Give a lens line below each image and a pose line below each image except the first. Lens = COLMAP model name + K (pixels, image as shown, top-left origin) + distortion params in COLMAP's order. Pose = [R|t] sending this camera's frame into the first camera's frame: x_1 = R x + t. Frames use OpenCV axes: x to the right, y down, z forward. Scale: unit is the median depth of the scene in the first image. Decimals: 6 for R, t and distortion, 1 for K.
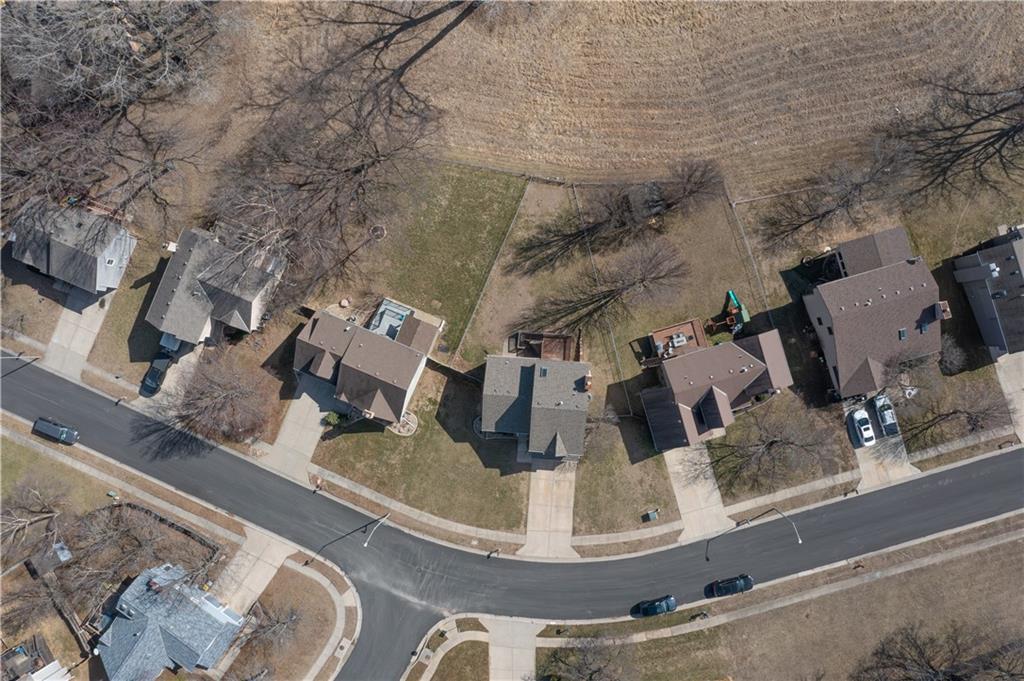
lens RADIAL K [[812.0, 0, 512.0], [0, 812.0, 340.5], [0, 0, 1]] dist [-0.013531, -0.016217]
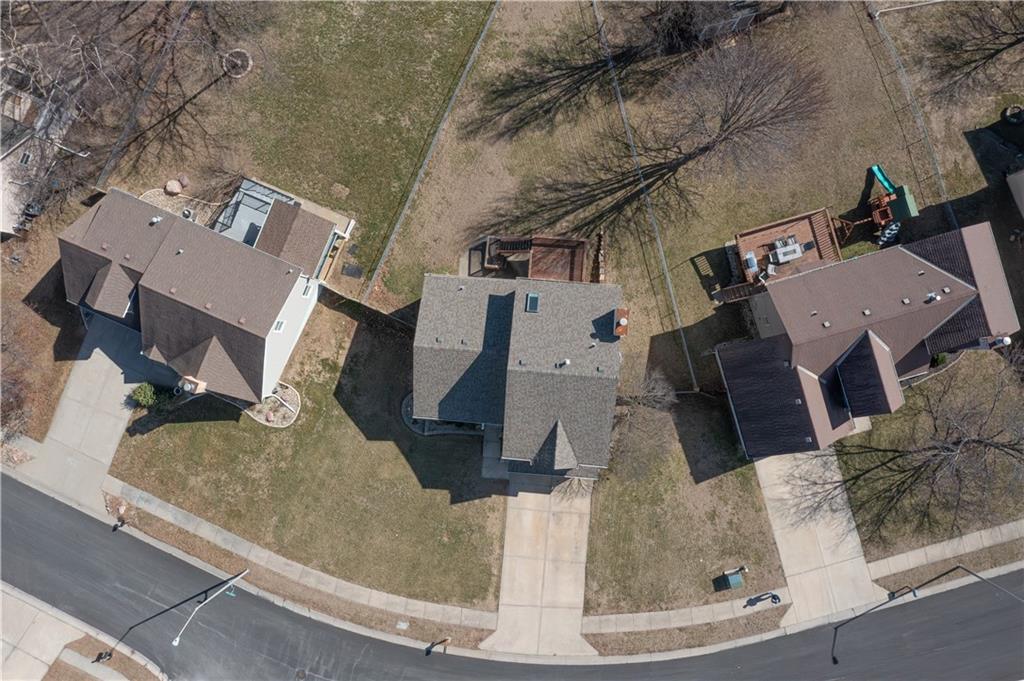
lens RADIAL K [[812.0, 0, 512.0], [0, 812.0, 340.5], [0, 0, 1]] dist [-0.013531, -0.016217]
pose [[0.999939, 0.006989, 0.008557, 0.020719], [-0.007009, 0.999973, 0.002256, 0.056961], [-0.008541, -0.002316, 0.999961, 0.456928]]
